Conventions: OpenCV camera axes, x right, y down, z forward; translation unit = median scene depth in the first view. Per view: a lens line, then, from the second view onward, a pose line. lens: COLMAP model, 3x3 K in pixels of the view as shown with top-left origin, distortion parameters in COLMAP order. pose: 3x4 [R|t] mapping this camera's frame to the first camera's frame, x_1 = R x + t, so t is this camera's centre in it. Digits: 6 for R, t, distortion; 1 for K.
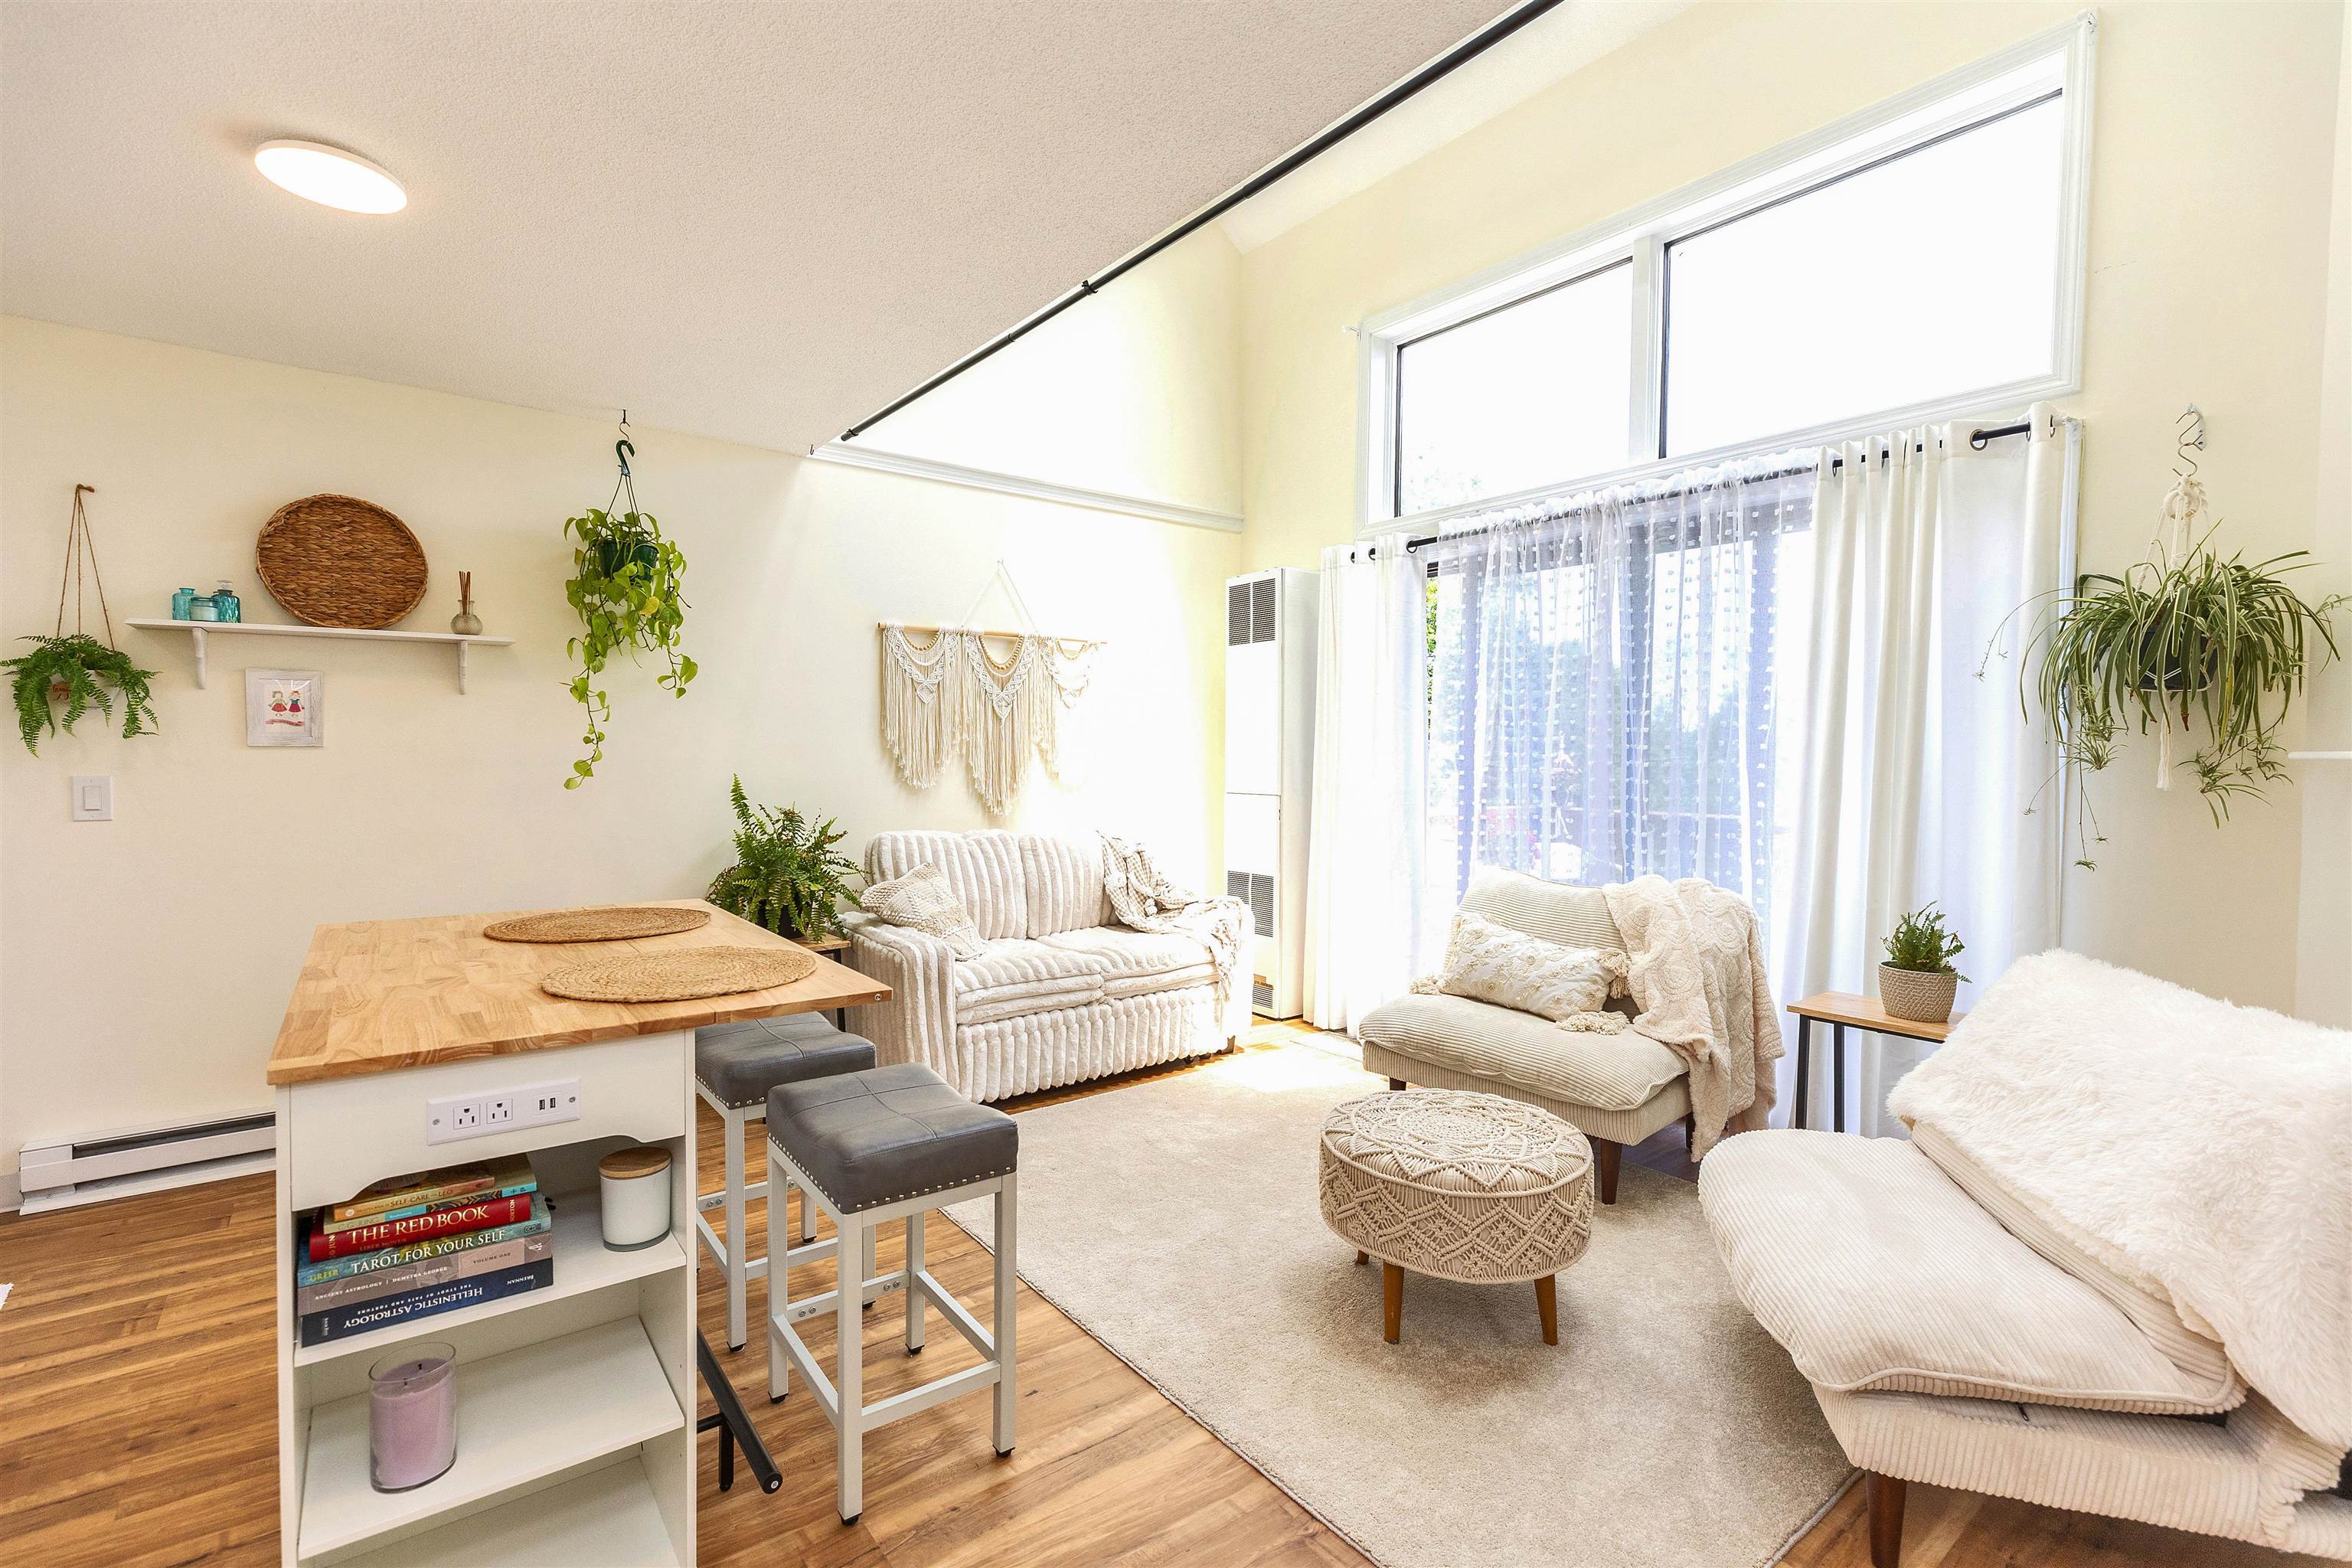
lens RADIAL K [[1048.1, 0, 1170.3], [0, 1048.1, 776.4], [0, 0, 1]] dist [0.001200, 0.000208]
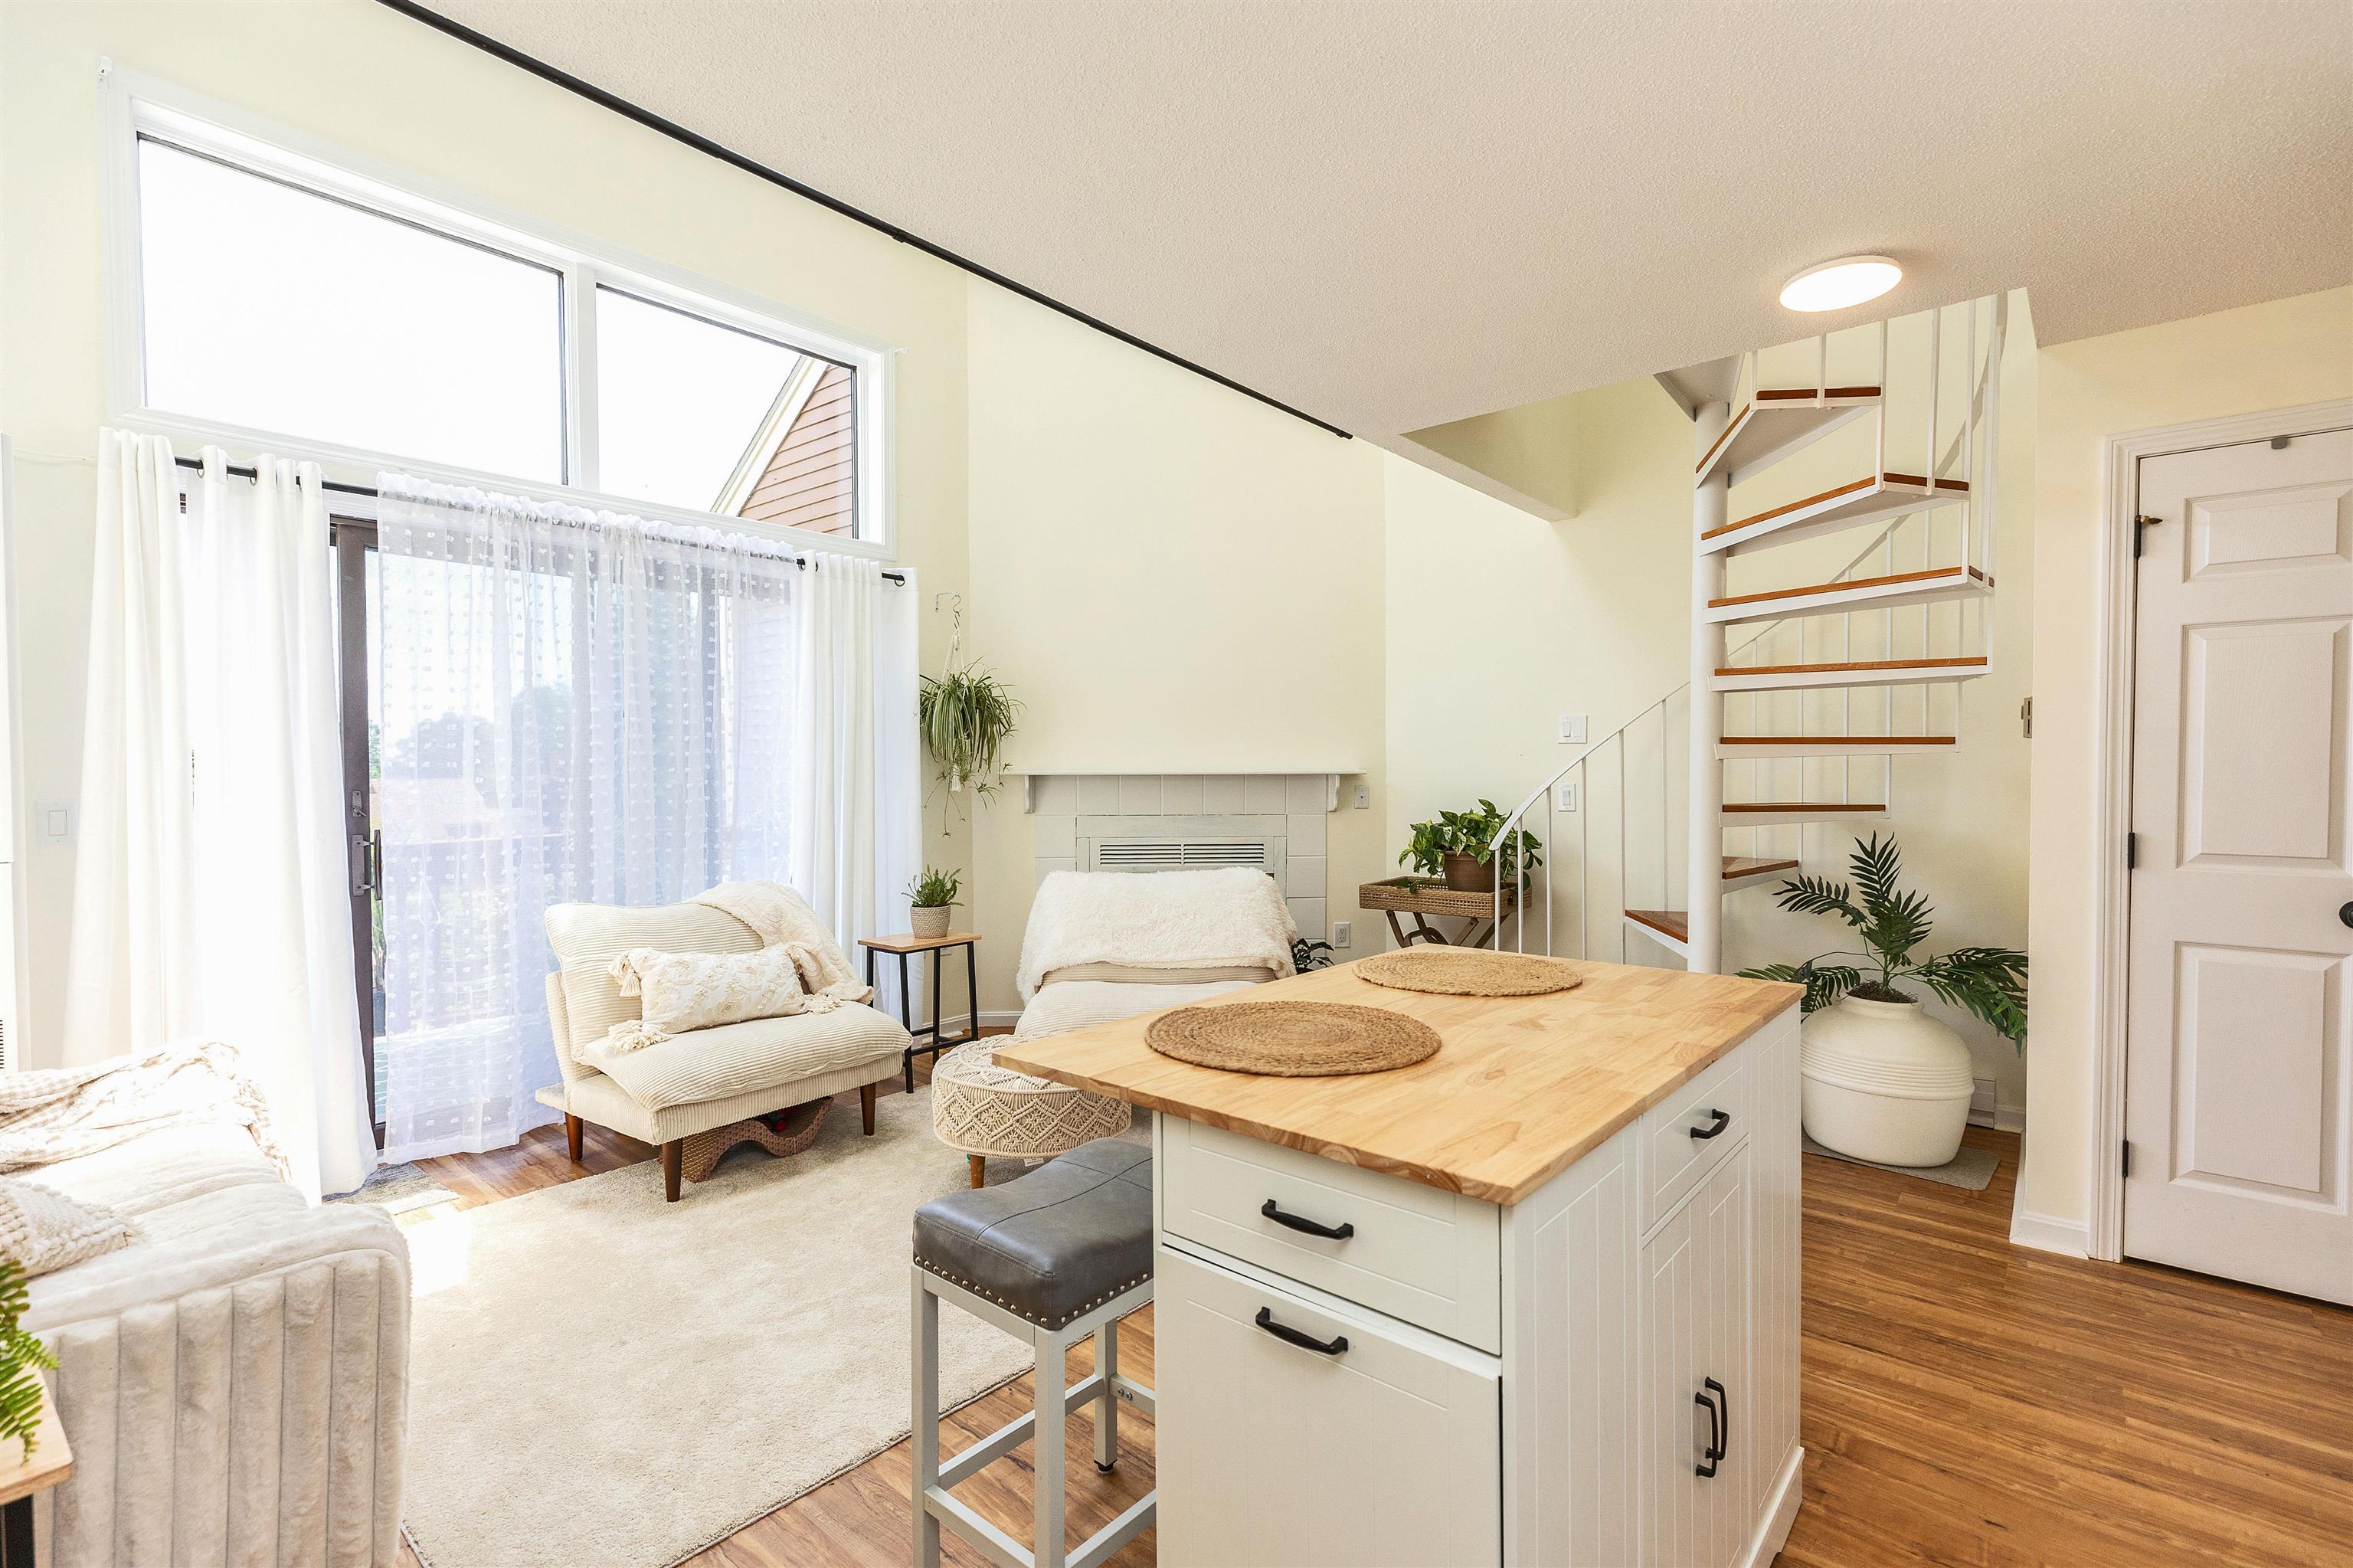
lens RADIAL K [[1046.7, 0, 1172.4], [0, 1046.7, 797.7], [0, 0, 1]] dist [0.003081, 0.000611]
pose [[-0.214823, -0.026902, 0.976282, -0.705454], [0.035389, 0.998750, 0.035308, -0.019938], [-0.976012, 0.042135, -0.213603, 0.729669]]
